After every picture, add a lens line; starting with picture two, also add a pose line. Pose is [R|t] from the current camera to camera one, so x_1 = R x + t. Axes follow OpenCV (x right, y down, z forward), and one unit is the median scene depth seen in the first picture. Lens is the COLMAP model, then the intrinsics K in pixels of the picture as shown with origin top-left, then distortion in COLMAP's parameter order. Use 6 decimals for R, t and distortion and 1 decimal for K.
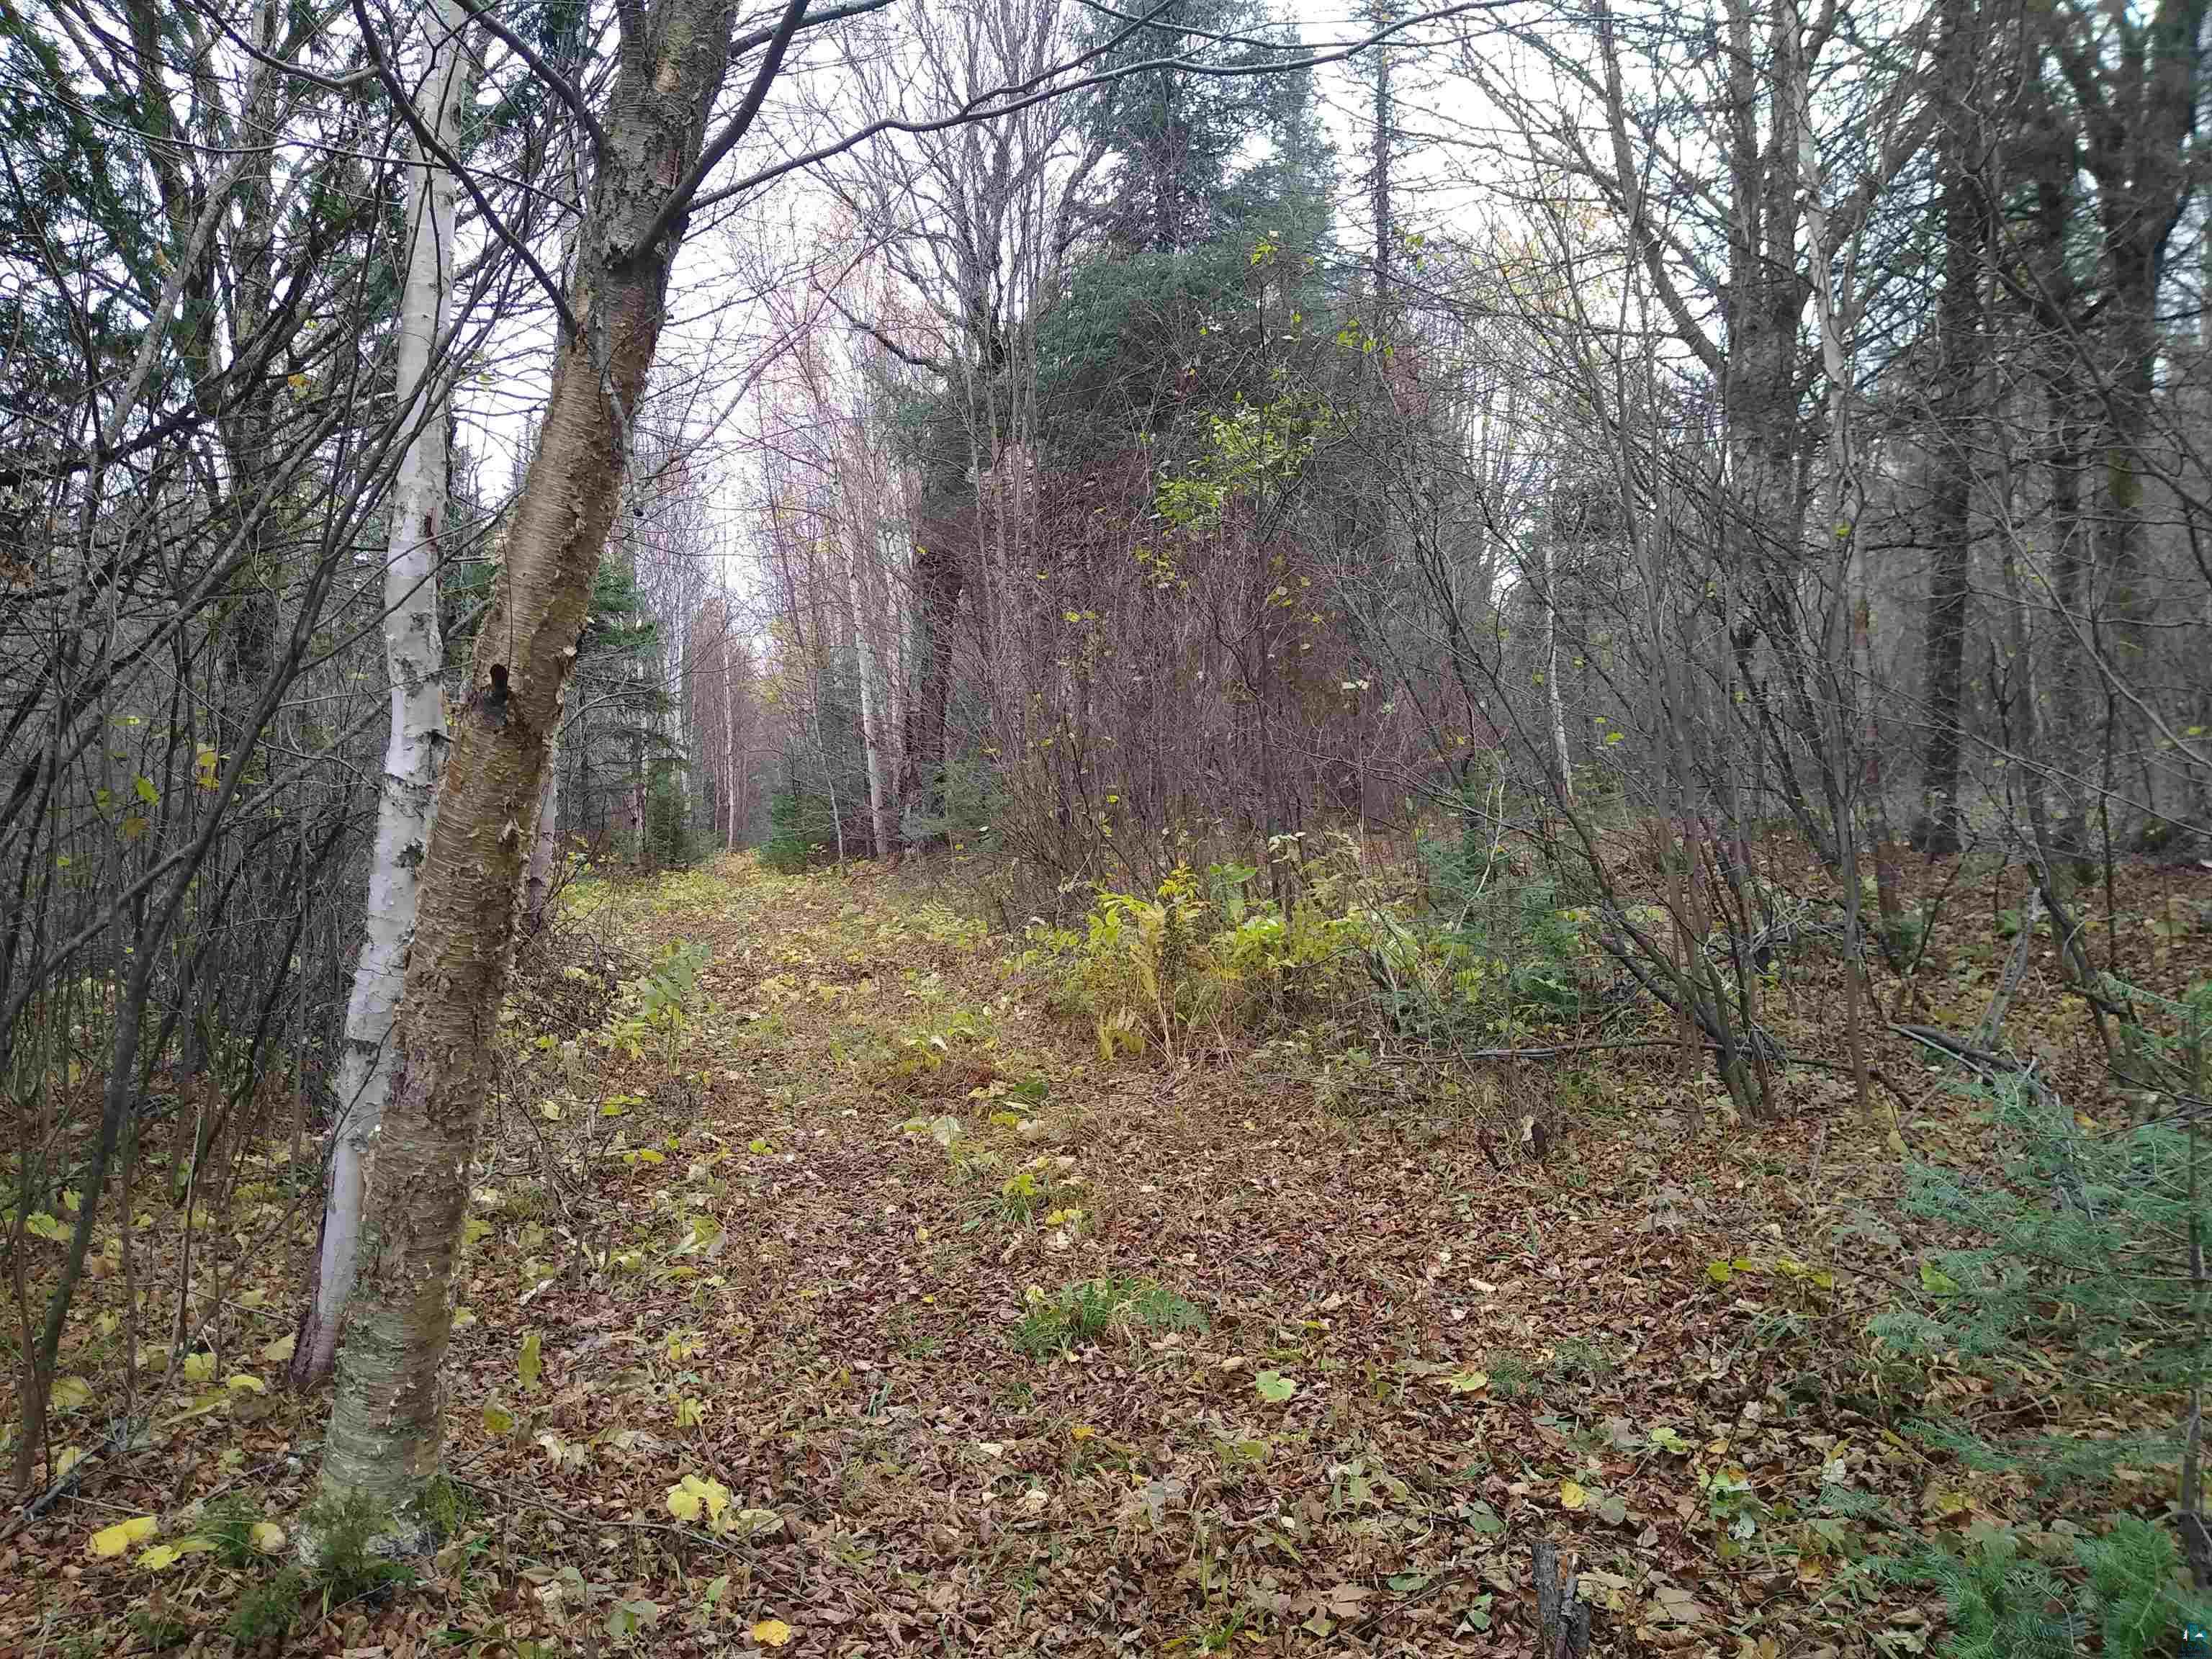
lens RADIAL K [[1741.0, 0, 1106.0], [0, 1741.0, 829.5], [0, 0, 1]] dist [0.004395, 0.000935]
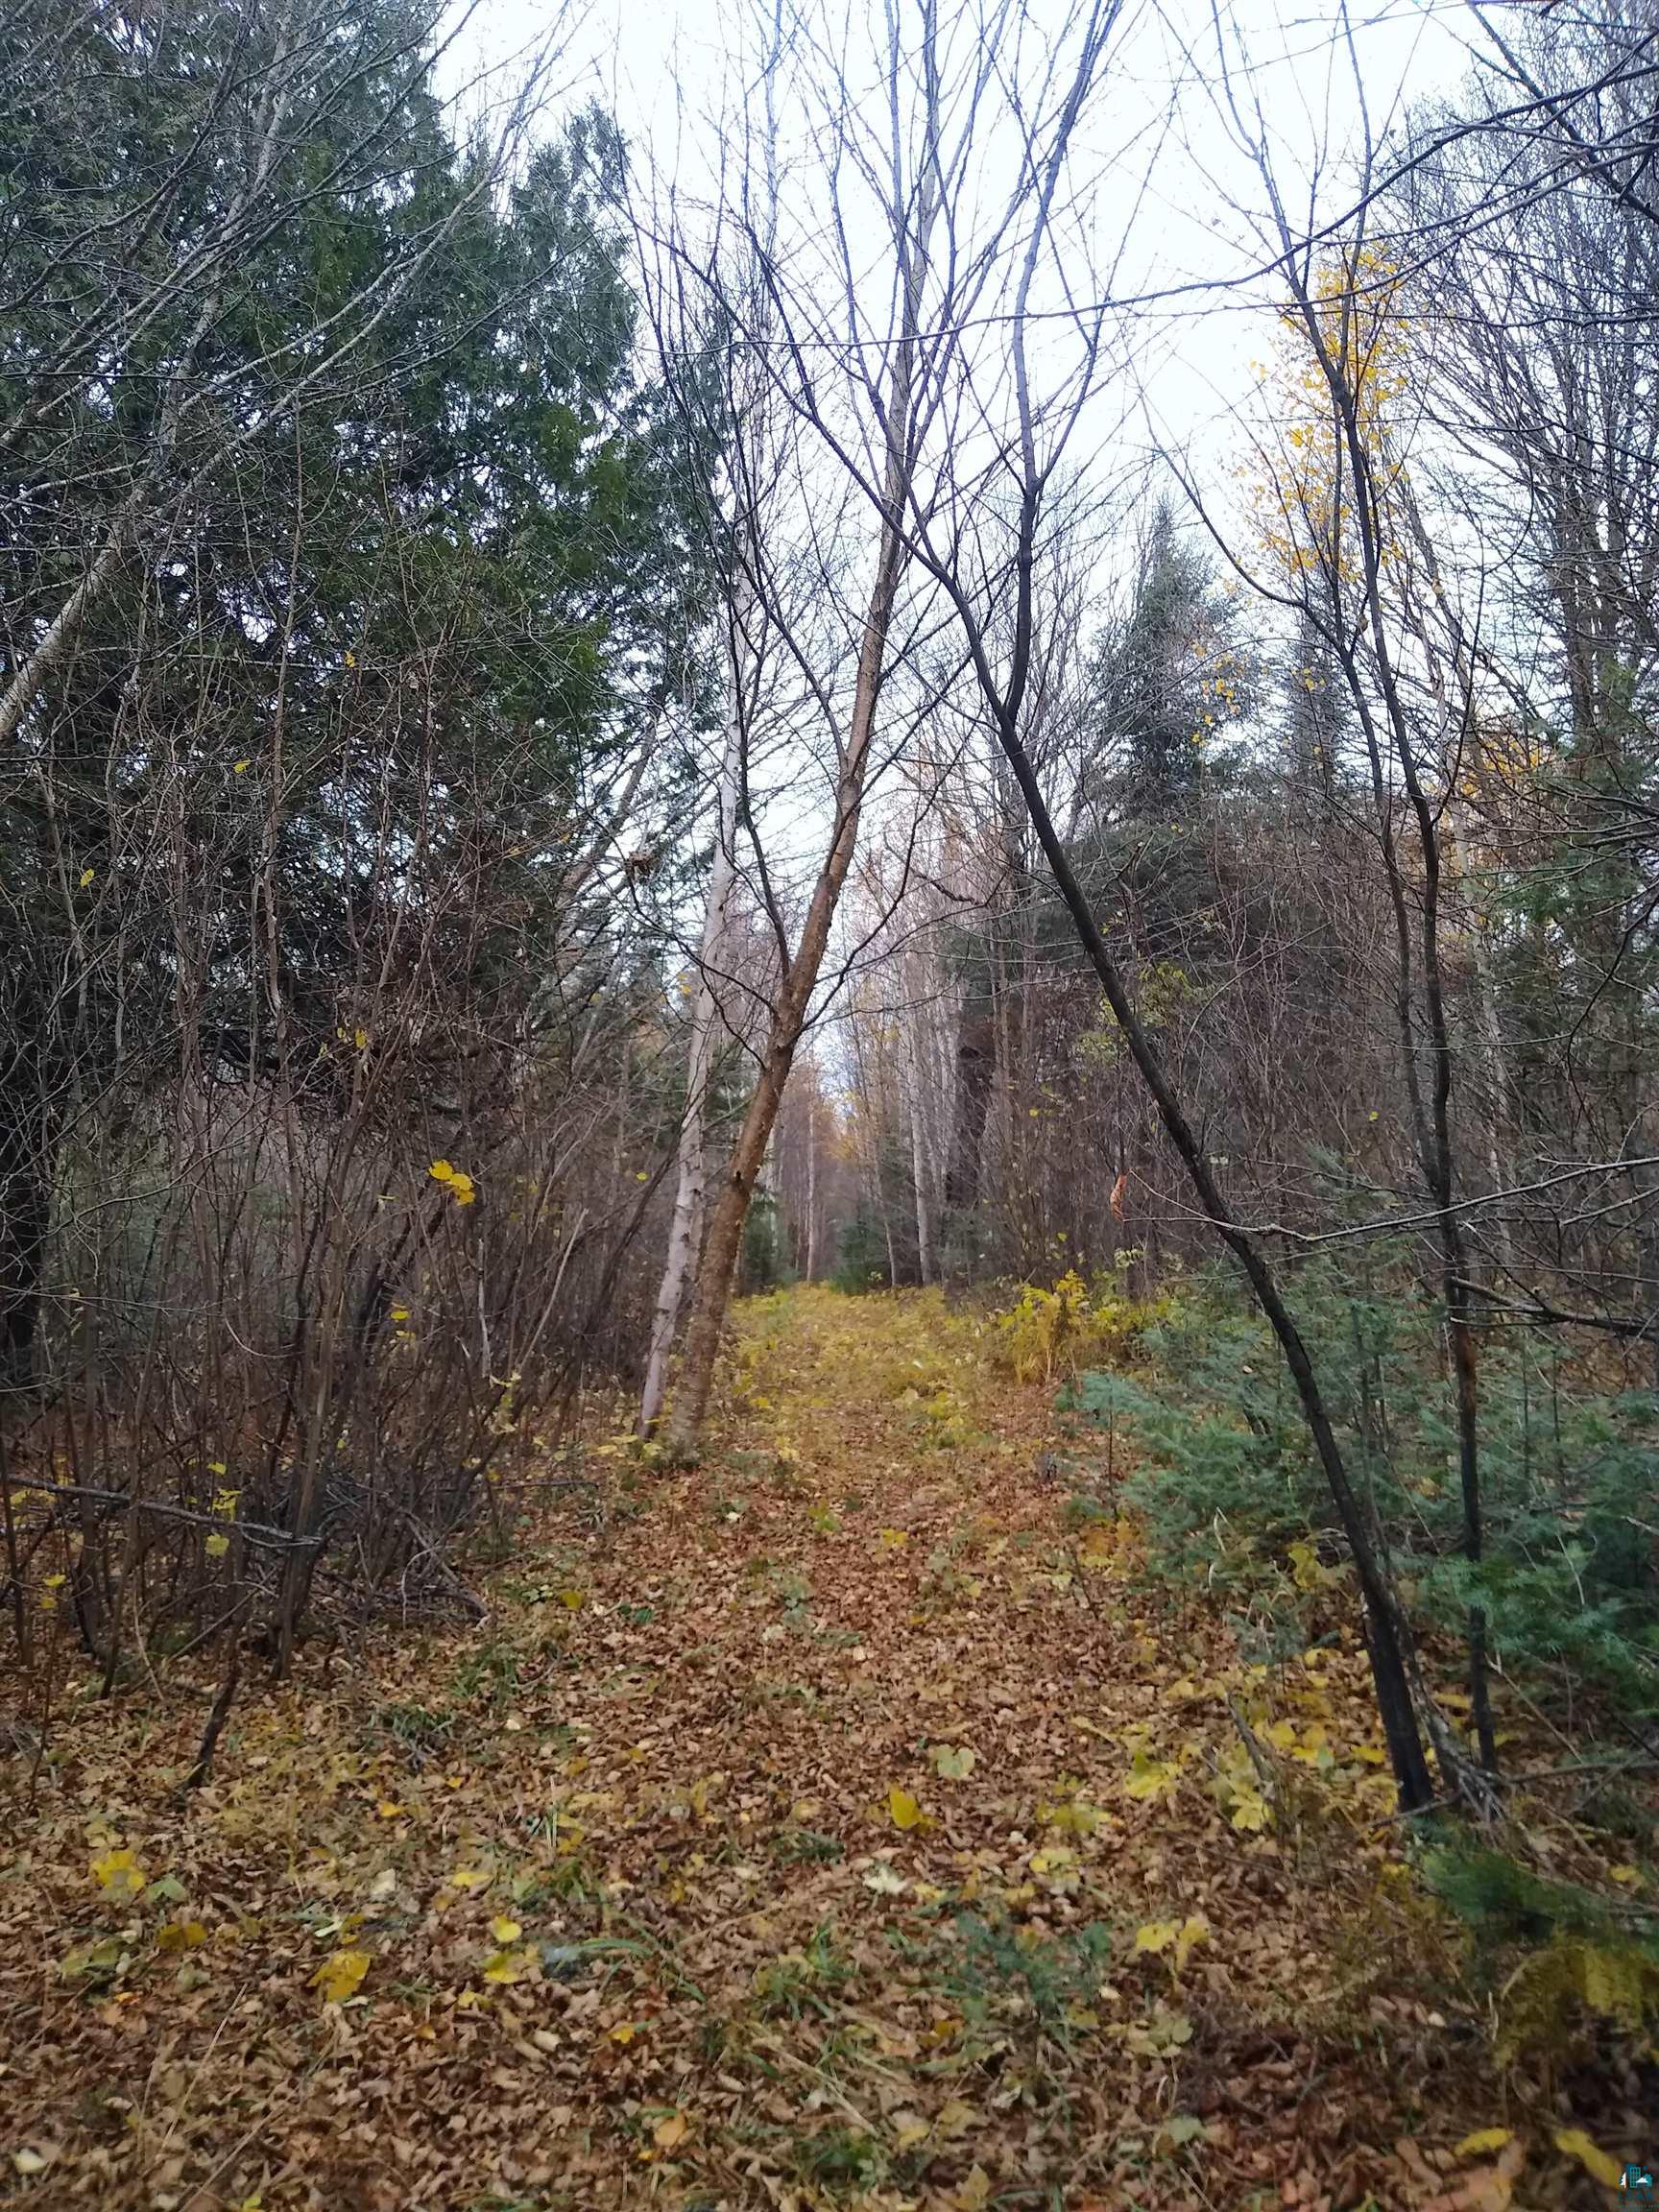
lens RADIAL K [[1741.0, 0, 829.5], [0, 1741.0, 1106.0], [0, 0, 1]] dist [0.004395, 0.000935]
pose [[0.979261, 0.012908, -0.202192, 0.060830], [-0.032924, 0.994842, -0.095947, 0.011583], [0.199910, 0.100614, 0.974635, -0.275962]]
